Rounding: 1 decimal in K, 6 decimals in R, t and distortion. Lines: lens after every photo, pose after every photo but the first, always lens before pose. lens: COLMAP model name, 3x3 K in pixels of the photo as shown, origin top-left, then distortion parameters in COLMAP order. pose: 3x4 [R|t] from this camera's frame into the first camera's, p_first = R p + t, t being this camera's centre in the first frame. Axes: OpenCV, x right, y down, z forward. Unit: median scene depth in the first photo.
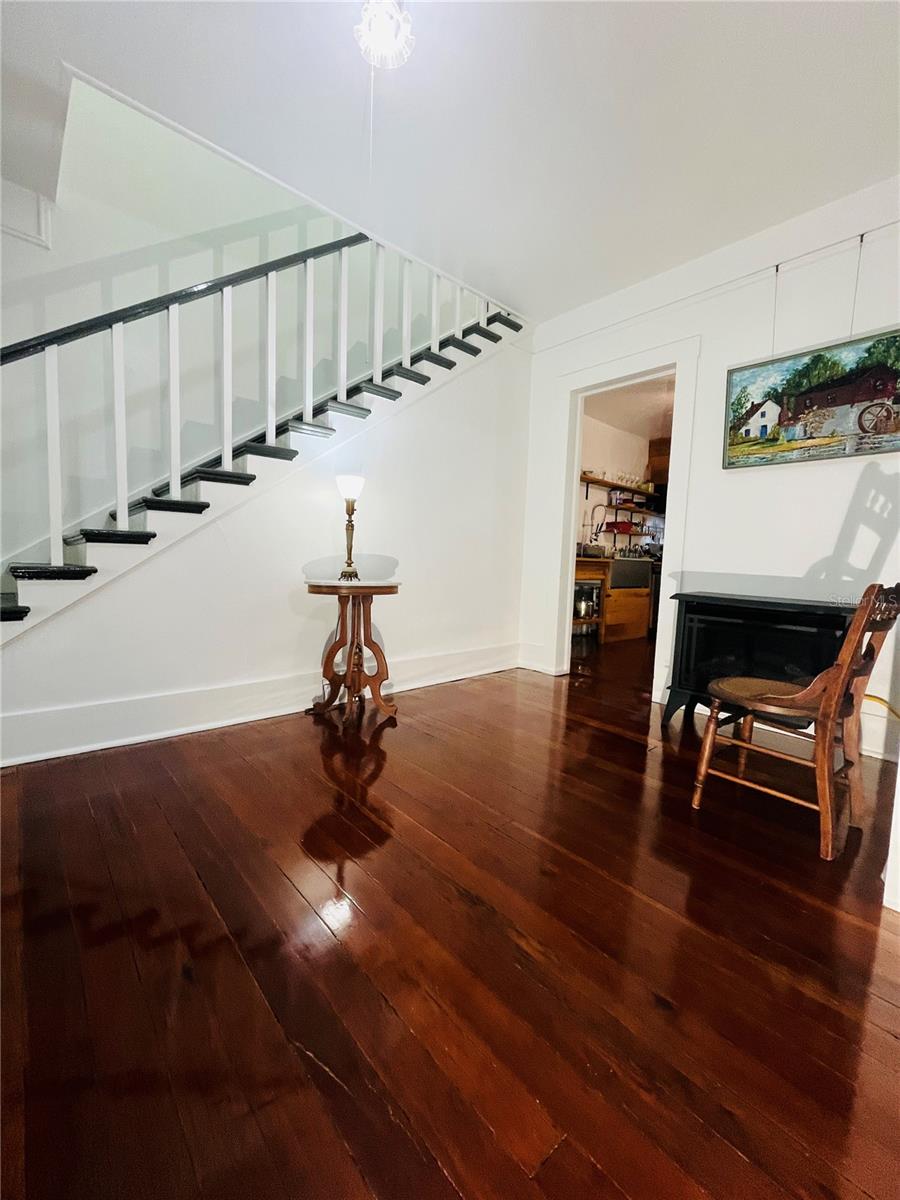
lens RADIAL K [[488.9, 0, 451.3], [0, 488.9, 601.8], [0, 0, 1]] dist [-0.000491, -0.000748]
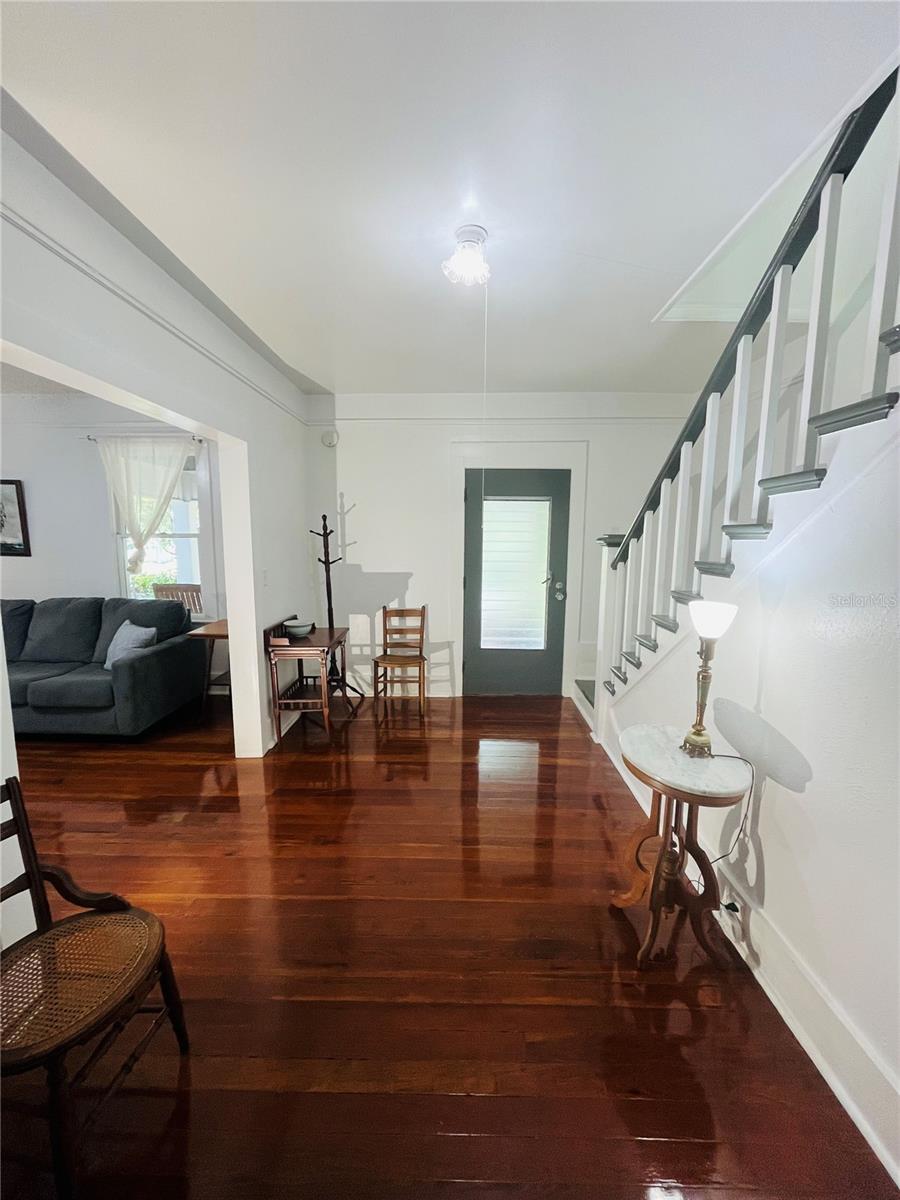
lens RADIAL K [[488.9, 0, 443.7], [0, 488.9, 596.1], [0, 0, 1]] dist [-0.000491, -0.000748]
pose [[-0.693197, 0.056662, -0.718518, 0.488448], [-0.088695, 0.982622, 0.163058, -0.327185], [0.715270, 0.176760, -0.676124, 1.139153]]
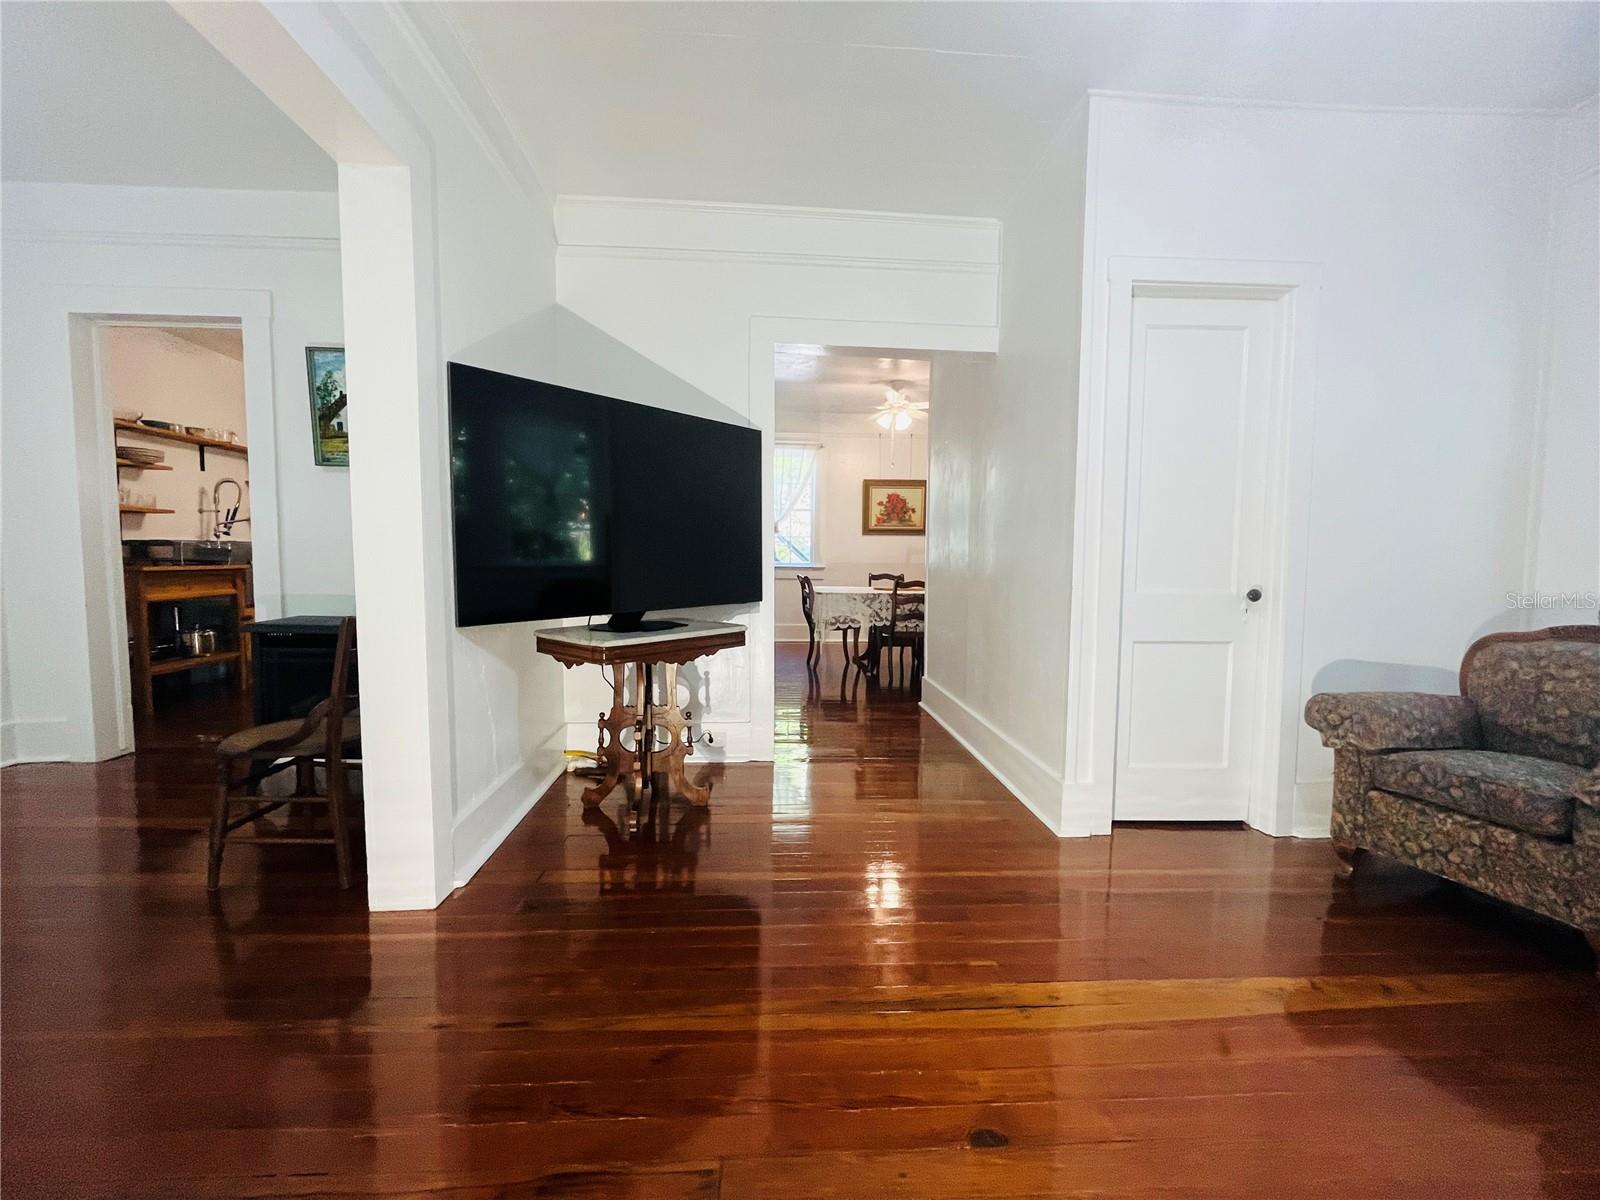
lens RADIAL K [[651.9, 0, 806.0], [0, 651.9, 596.5], [0, 0, 1]] dist [-0.000491, -0.000748]
pose [[0.621911, -0.080500, 0.778939, 0.200607], [0.082330, 0.995911, 0.037191, -0.024161], [-0.778748, 0.041001, 0.625996, -0.335704]]
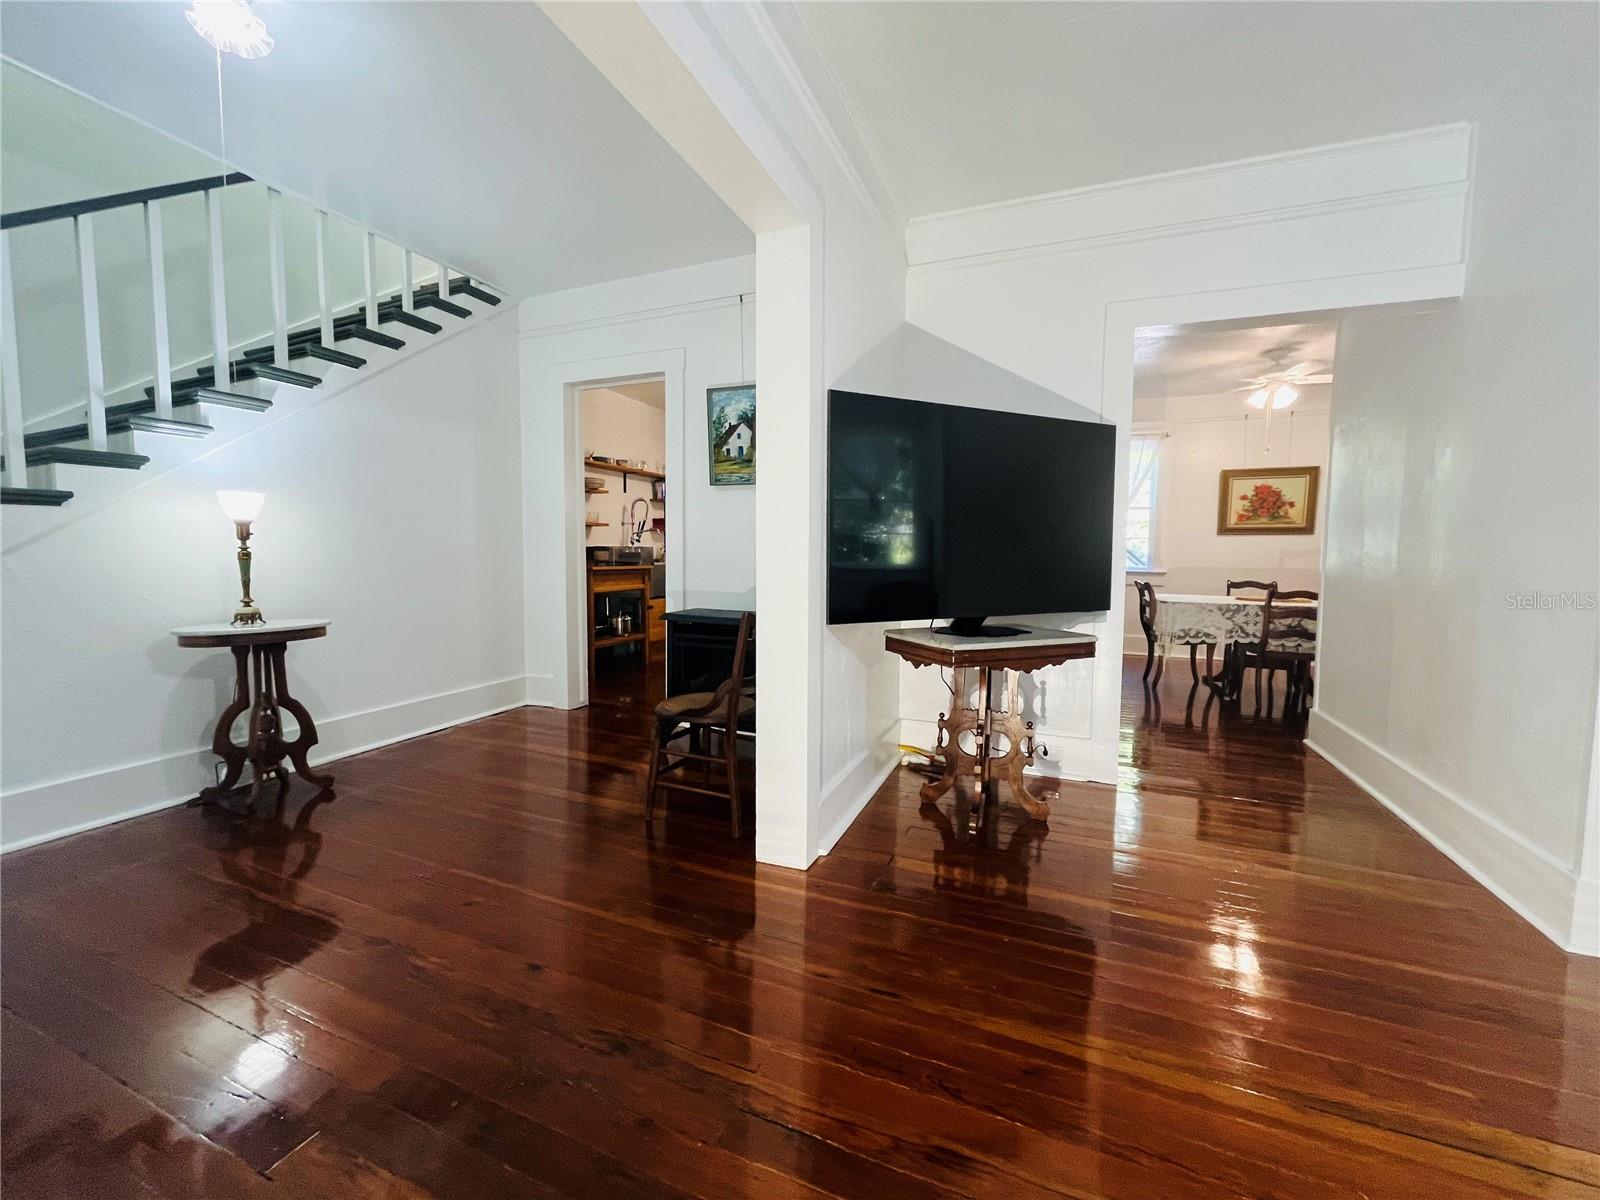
lens RADIAL K [[651.9, 0, 801.4], [0, 651.9, 601.3], [0, 0, 1]] dist [-0.000491, -0.000748]
pose [[0.902486, -0.059724, 0.426558, 0.140560], [0.061511, 0.998060, 0.009601, -0.035540], [-0.426304, 0.017573, 0.904409, -0.300988]]
